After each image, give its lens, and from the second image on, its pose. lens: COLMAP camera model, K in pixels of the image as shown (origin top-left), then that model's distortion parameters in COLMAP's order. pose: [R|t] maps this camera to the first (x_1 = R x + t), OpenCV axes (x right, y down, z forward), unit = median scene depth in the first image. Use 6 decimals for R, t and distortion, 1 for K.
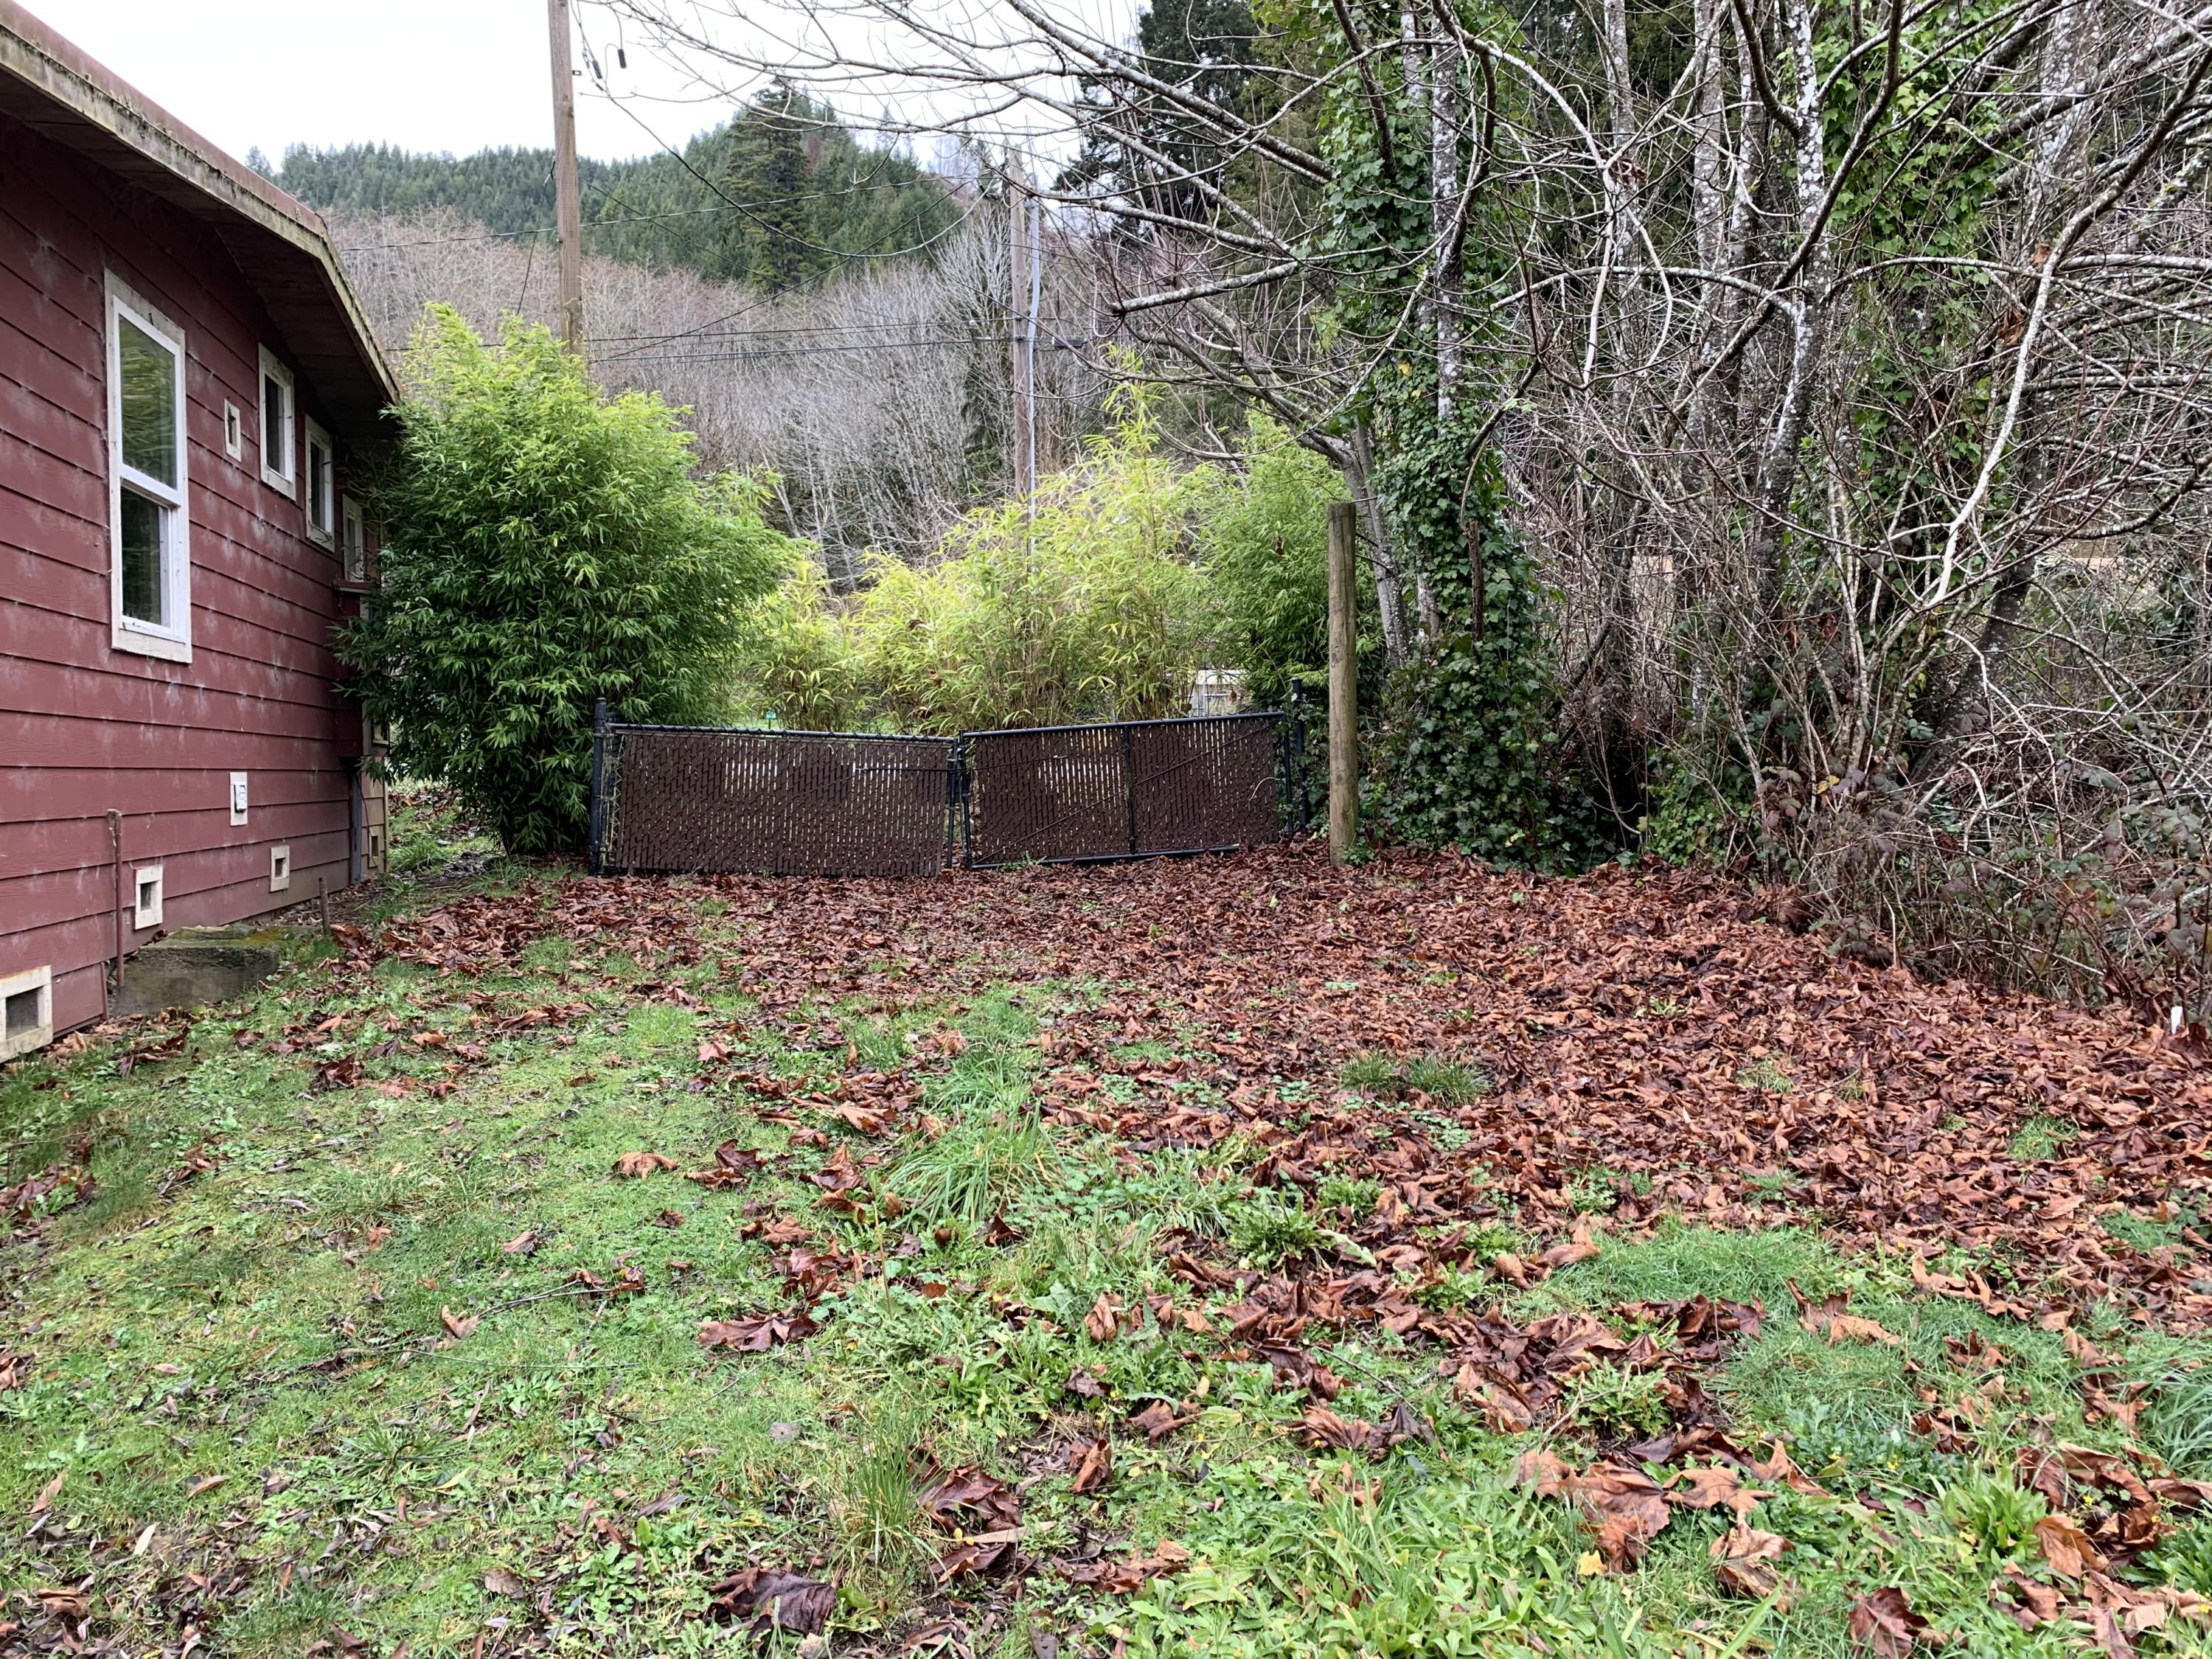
lens RADIAL K [[1700.3, 0, 1087.5], [0, 1700.3, 825.7], [0, 0, 1]] dist [0.037497, -0.037587]
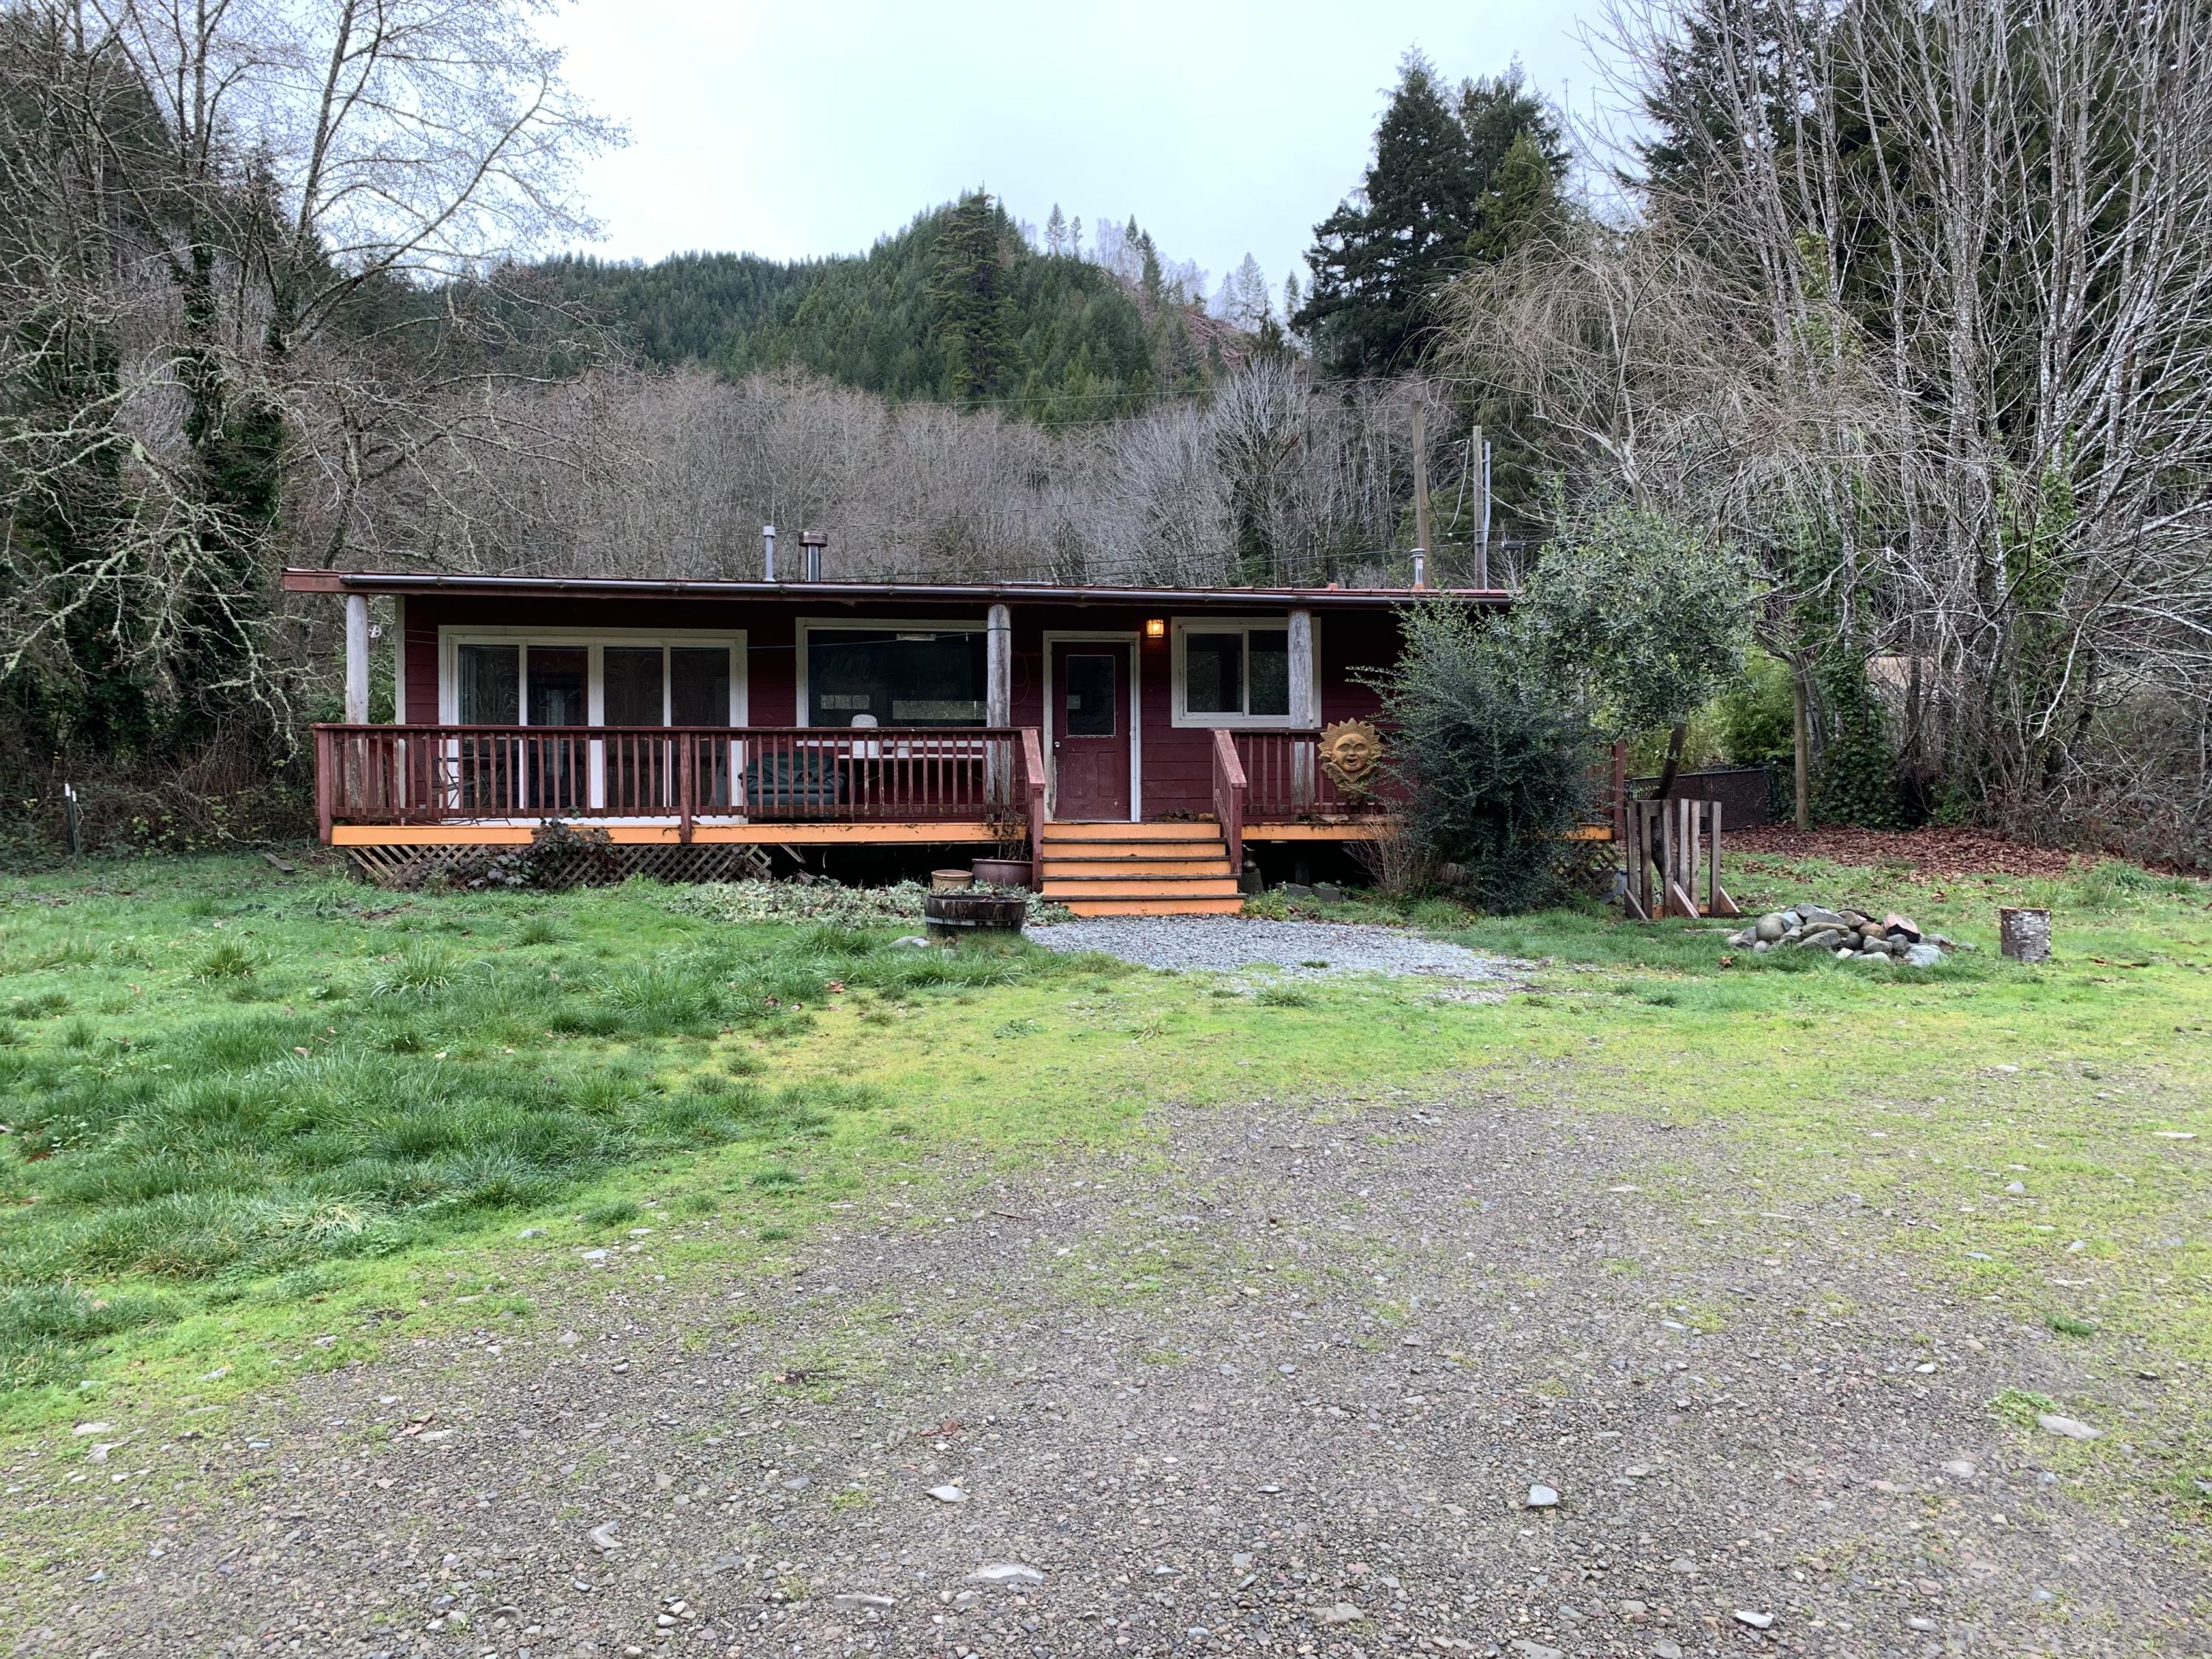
lens RADIAL K [[1700.3, 0, 1089.7], [0, 1700.3, 839.3], [0, 0, 1]] dist [0.037497, -0.037587]
pose [[0.996519, -0.002246, -0.083340, -0.060990], [-0.000590, 0.999422, -0.033991, 0.010874], [0.083368, 0.033921, 0.995941, -0.139650]]
